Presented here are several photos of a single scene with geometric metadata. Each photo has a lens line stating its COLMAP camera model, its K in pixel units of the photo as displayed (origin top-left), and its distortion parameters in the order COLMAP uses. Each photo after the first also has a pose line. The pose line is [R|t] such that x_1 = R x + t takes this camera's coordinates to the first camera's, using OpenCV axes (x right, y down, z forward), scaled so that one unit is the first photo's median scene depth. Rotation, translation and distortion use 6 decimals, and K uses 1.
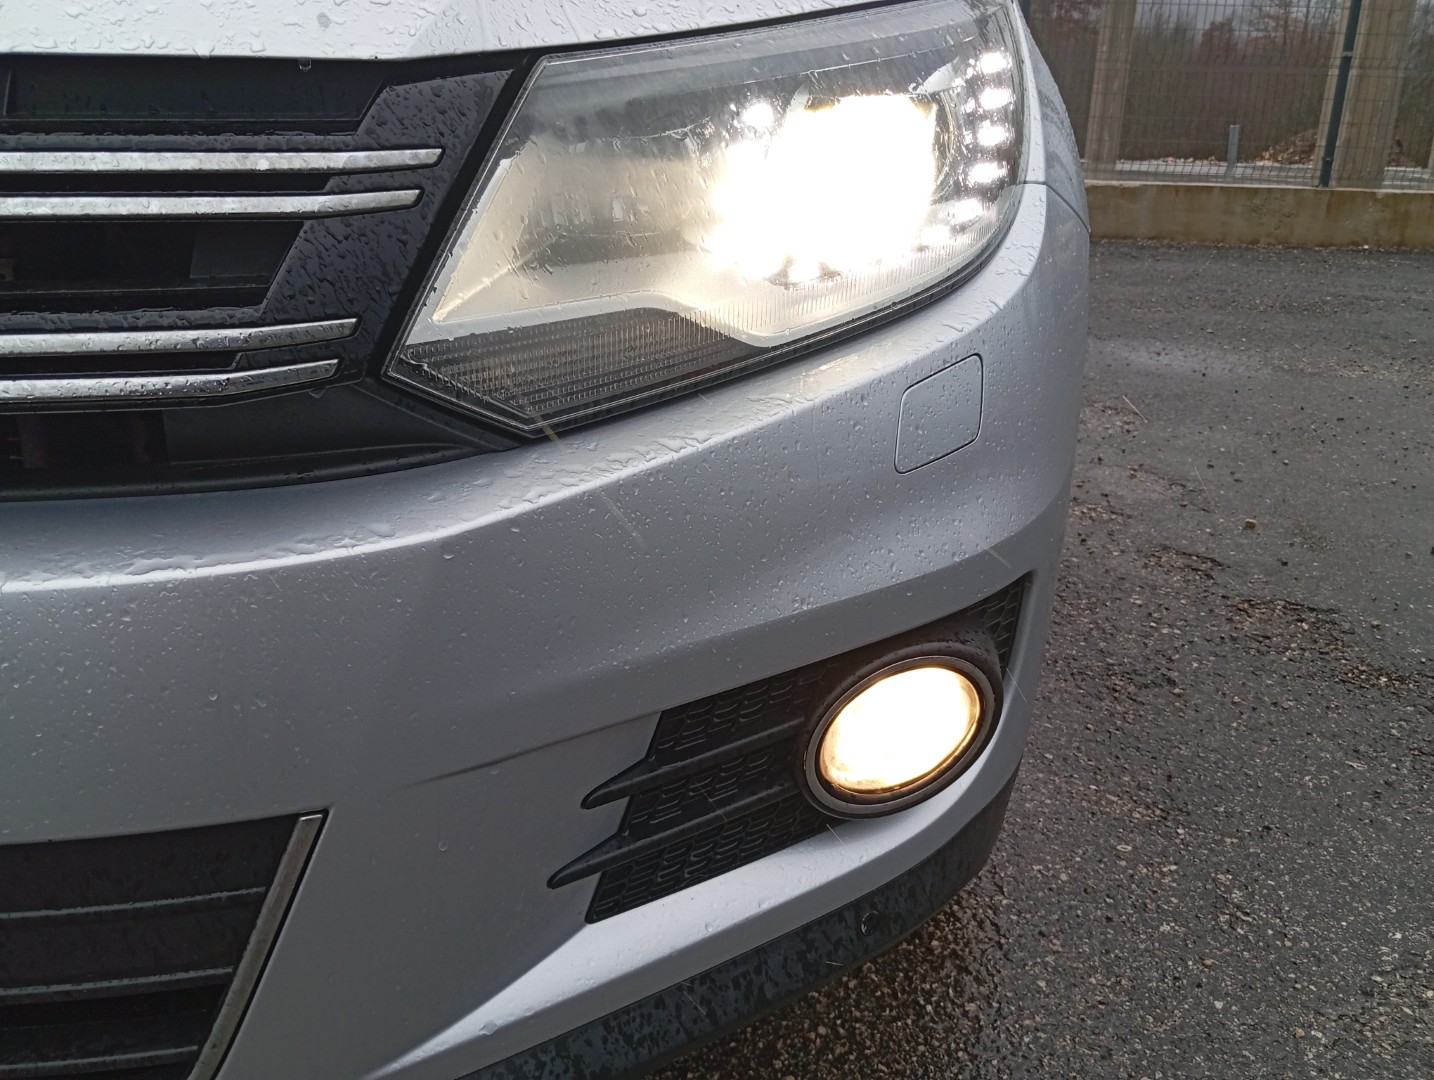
lens RADIAL K [[1295.8, 0, 717.0], [0, 1295.8, 540.0], [0, 0, 1]] dist [0.081222, -0.136421]
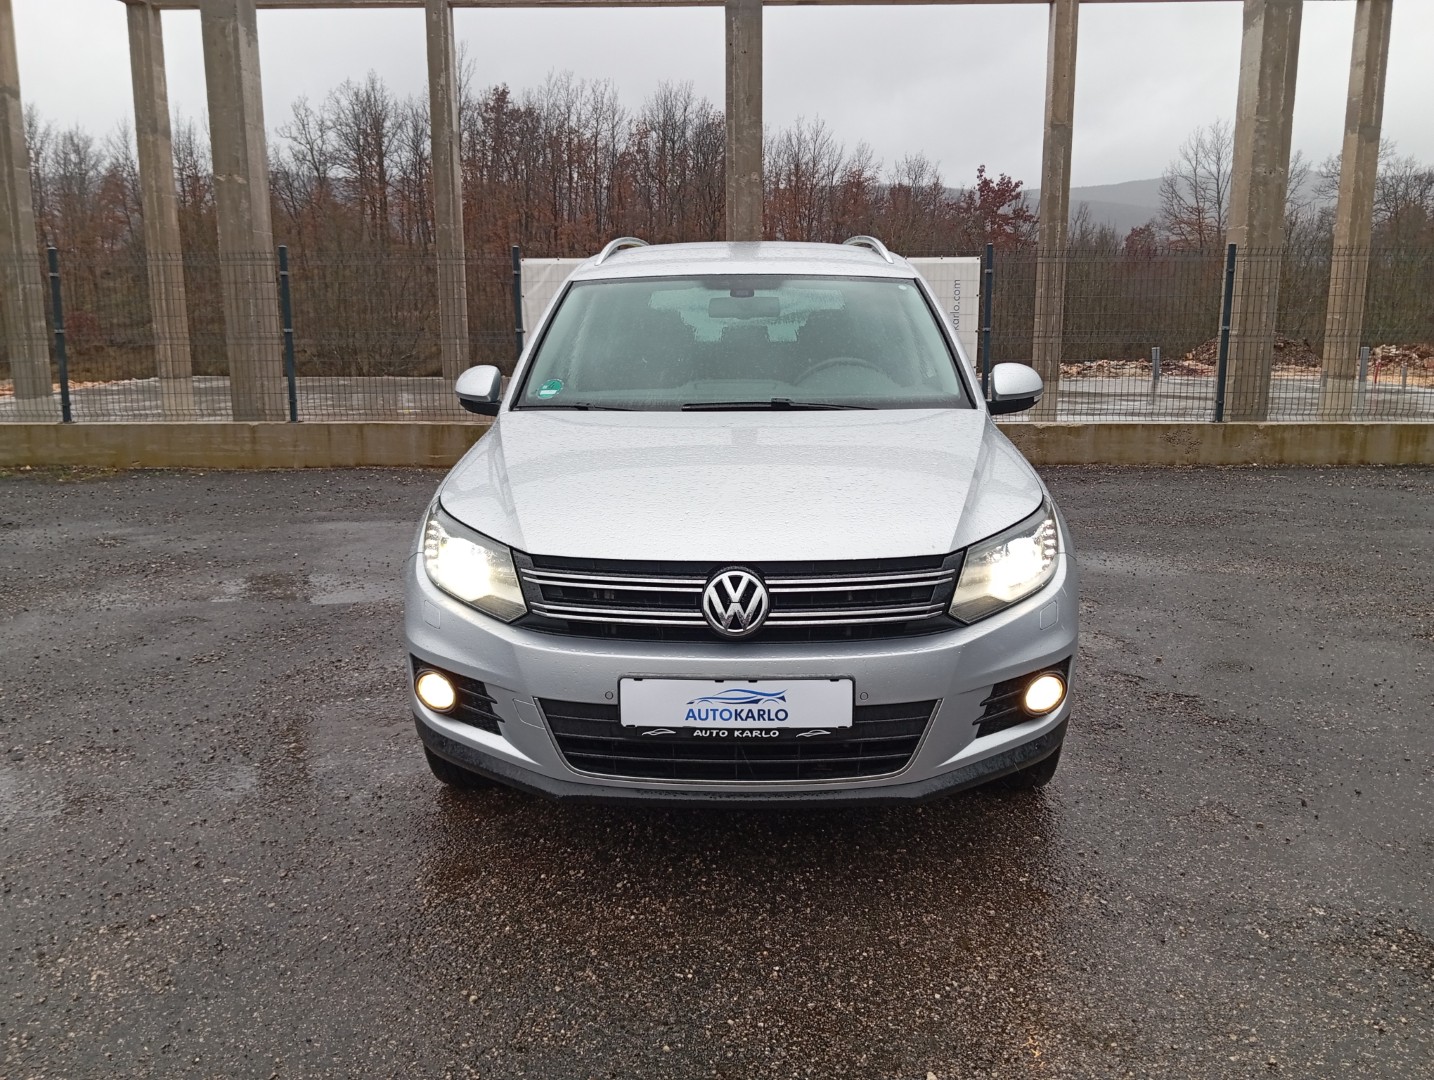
lens RADIAL K [[1244.4, 0, 717.0], [0, 1244.4, 540.0], [0, 0, 1]] dist [0.087790, -0.221228]
pose [[0.999158, -0.036620, 0.018519, -0.837292], [0.038938, 0.988500, -0.146121, 0.183921], [-0.012955, 0.146719, 0.989093, -2.624281]]
